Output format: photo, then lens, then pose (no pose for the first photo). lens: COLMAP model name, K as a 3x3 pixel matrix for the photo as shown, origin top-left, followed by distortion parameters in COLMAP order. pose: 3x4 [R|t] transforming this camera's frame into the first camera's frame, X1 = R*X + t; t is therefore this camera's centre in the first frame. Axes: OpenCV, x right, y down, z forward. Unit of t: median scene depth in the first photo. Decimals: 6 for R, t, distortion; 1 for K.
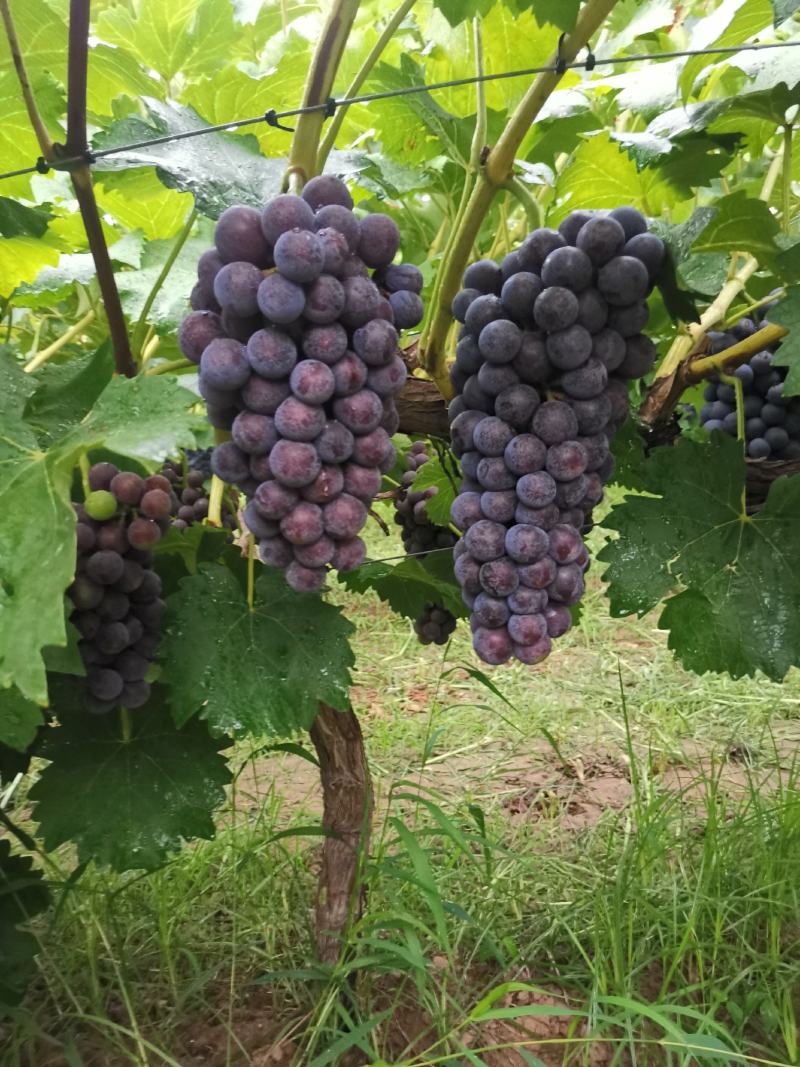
lens RADIAL K [[810.0, 0, 400.0], [0, 810.0, 536.1], [0, 0, 1]] dist [-0.004267, -0.001604]
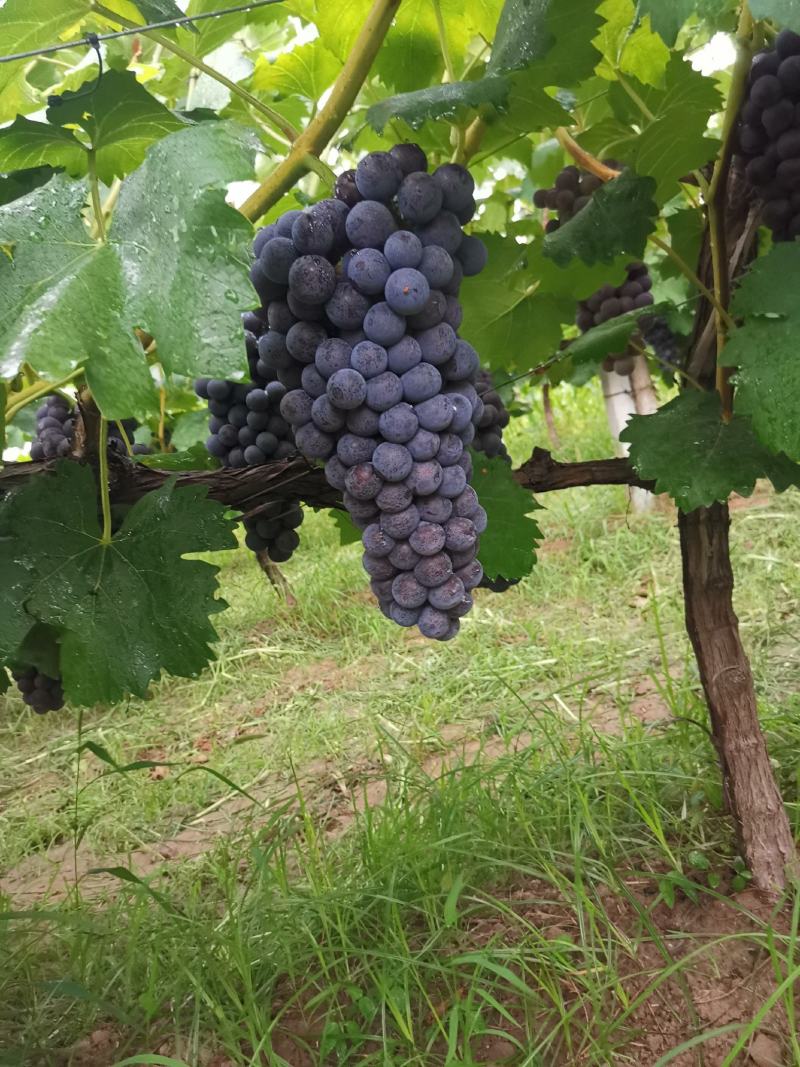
lens RADIAL K [[810.0, 0, 399.8], [0, 810.0, 530.6], [0, 0, 1]] dist [-0.004267, -0.001604]
pose [[0.960837, -0.206207, 0.185124, 0.150269], [0.212802, 0.976960, -0.016270, 0.014600], [-0.177504, 0.055027, 0.982580, -0.010720]]
